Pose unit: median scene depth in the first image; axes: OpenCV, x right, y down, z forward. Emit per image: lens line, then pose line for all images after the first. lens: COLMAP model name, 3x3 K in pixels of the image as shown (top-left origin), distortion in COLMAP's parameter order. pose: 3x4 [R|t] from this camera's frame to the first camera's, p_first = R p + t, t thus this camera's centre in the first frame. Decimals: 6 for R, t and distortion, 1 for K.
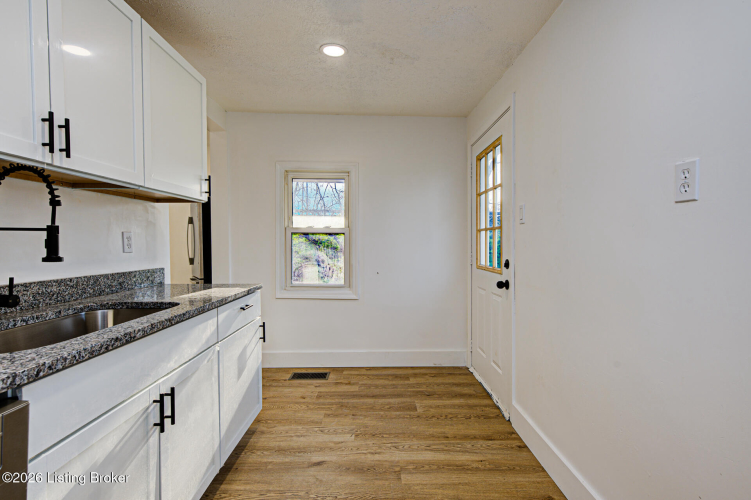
lens RADIAL K [[366.5, 0, 375.8], [0, 366.5, 247.3], [0, 0, 1]] dist [-0.001351, -0.000035]
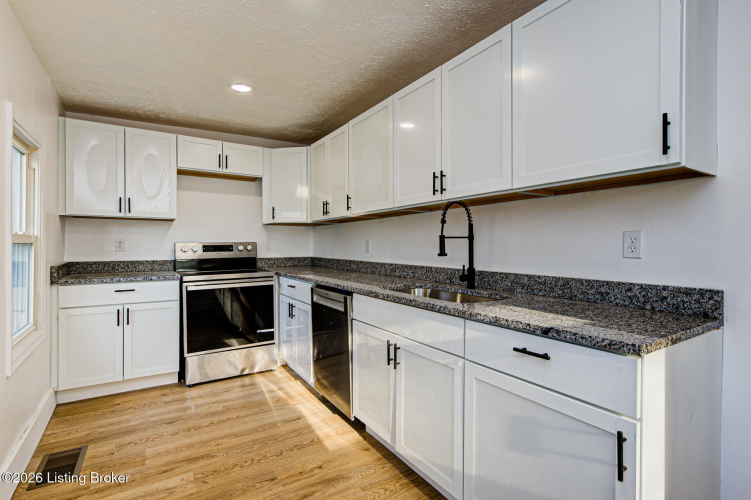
lens RADIAL K [[366.5, 0, 374.2], [0, 366.5, 247.2], [0, 0, 1]] dist [-0.001351, -0.000035]
pose [[-0.846391, 0.003970, -0.532547, 0.227933], [-0.006747, 0.999812, 0.018177, -0.023576], [0.532519, 0.018978, -0.846205, 1.702640]]
